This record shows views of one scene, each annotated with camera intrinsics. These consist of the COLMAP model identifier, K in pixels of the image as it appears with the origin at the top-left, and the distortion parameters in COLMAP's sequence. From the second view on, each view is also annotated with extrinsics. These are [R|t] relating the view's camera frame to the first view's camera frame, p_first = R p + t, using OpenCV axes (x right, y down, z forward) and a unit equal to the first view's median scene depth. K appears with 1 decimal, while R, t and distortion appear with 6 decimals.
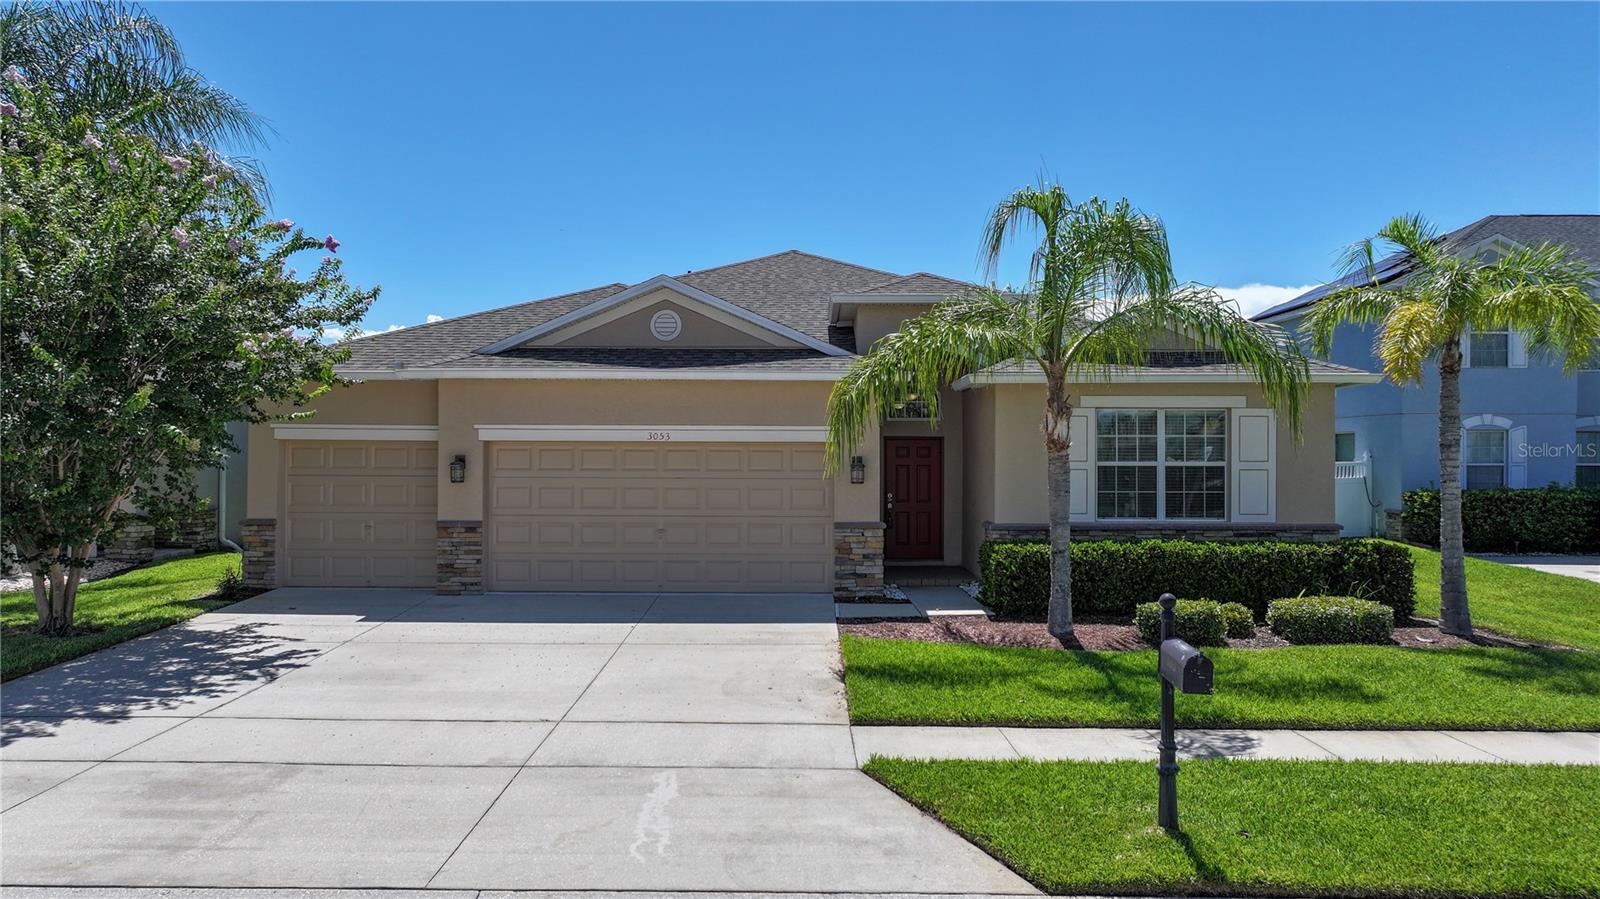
lens RADIAL K [[1121.7, 0, 800.0], [0, 1121.7, 449.5], [0, 0, 1]] dist [-0.001439, 0.004349]
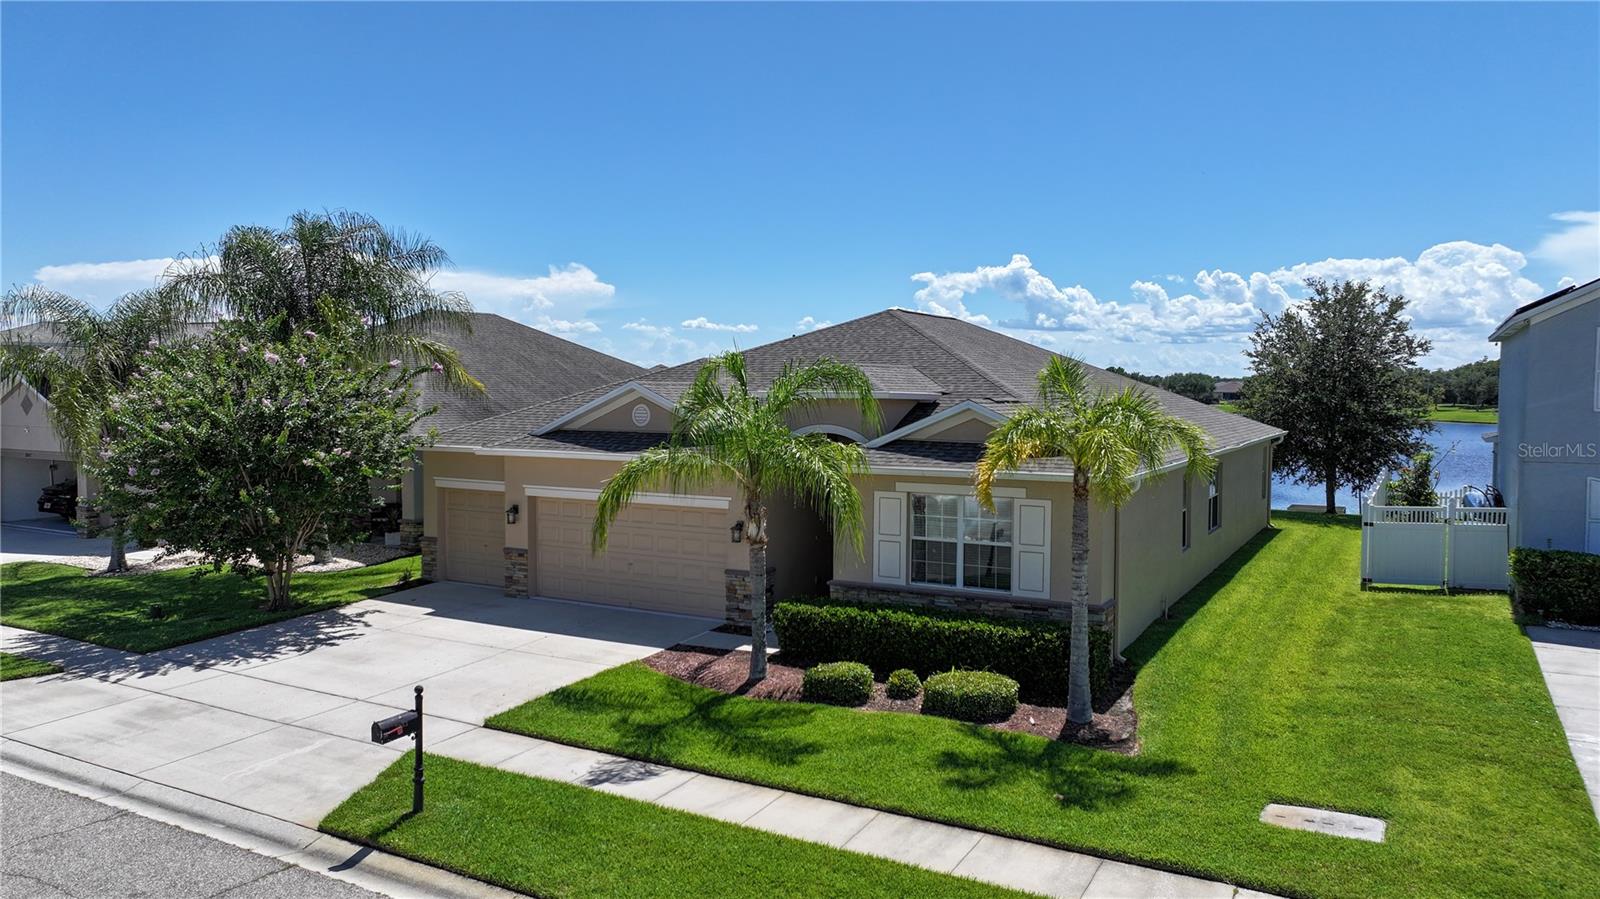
lens RADIAL K [[1121.7, 0, 800.0], [0, 1121.7, 449.5], [0, 0, 1]] dist [-0.001439, 0.004349]
pose [[0.873805, 0.025814, -0.485590, 0.838158], [0.002164, 0.998374, 0.056968, -0.170315], [0.486271, -0.050830, 0.872329, -0.125827]]
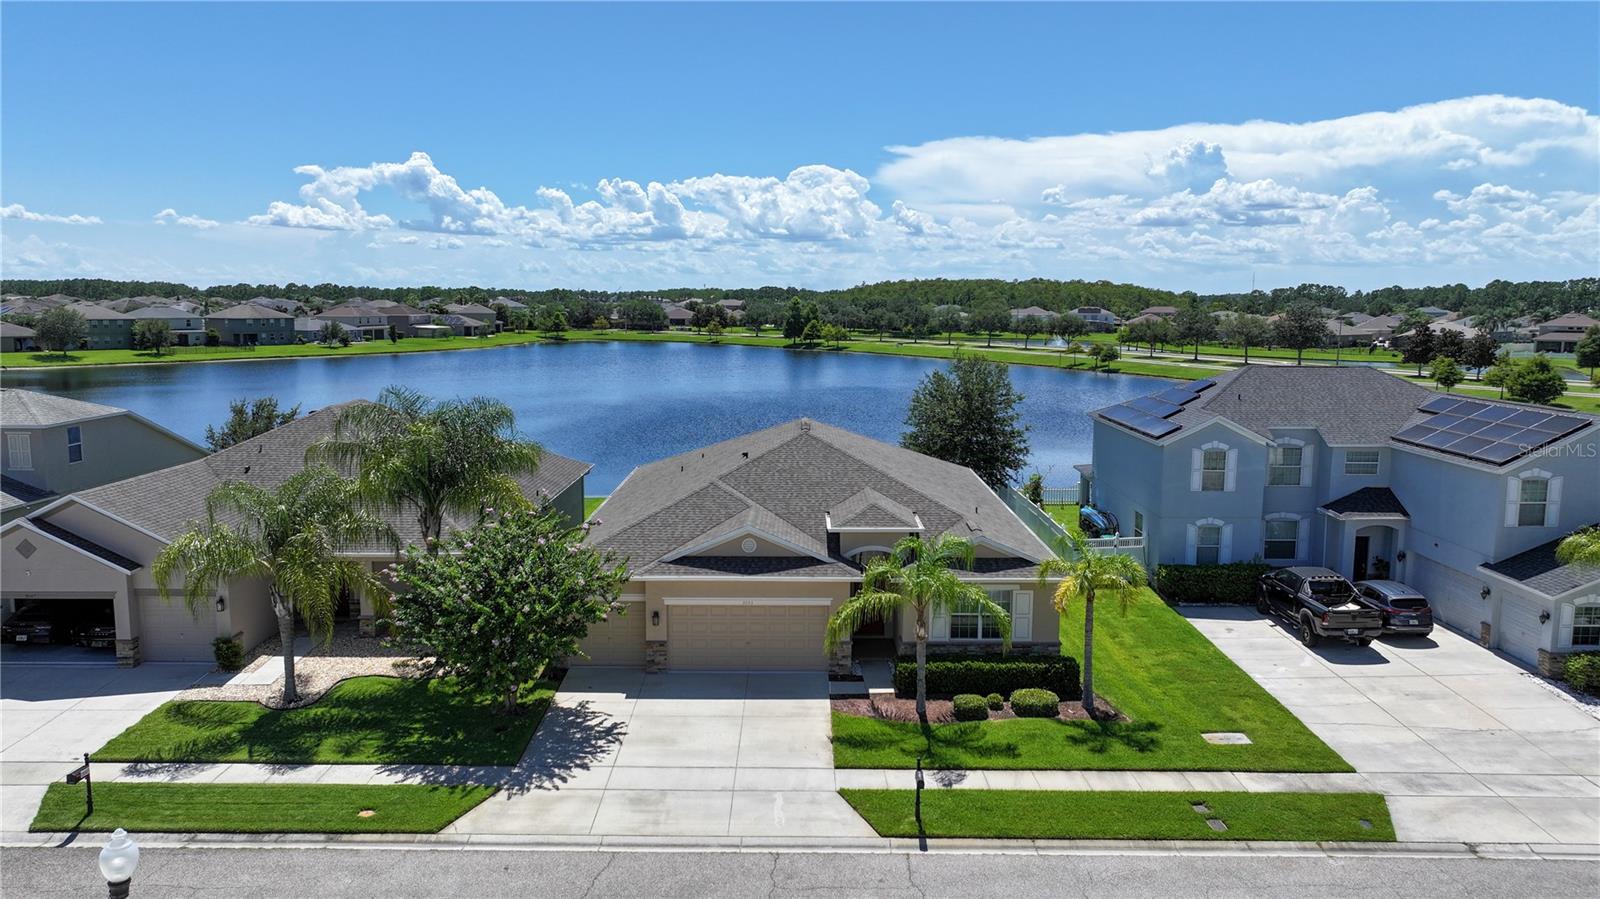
lens RADIAL K [[1121.7, 0, 800.0], [0, 1121.7, 449.5], [0, 0, 1]] dist [-0.001439, 0.004349]
pose [[0.999985, -0.000528, 0.005402, -0.041468], [-0.000243, 0.989922, 0.141614, -0.681559], [-0.005422, -0.141613, 0.989907, -1.225431]]
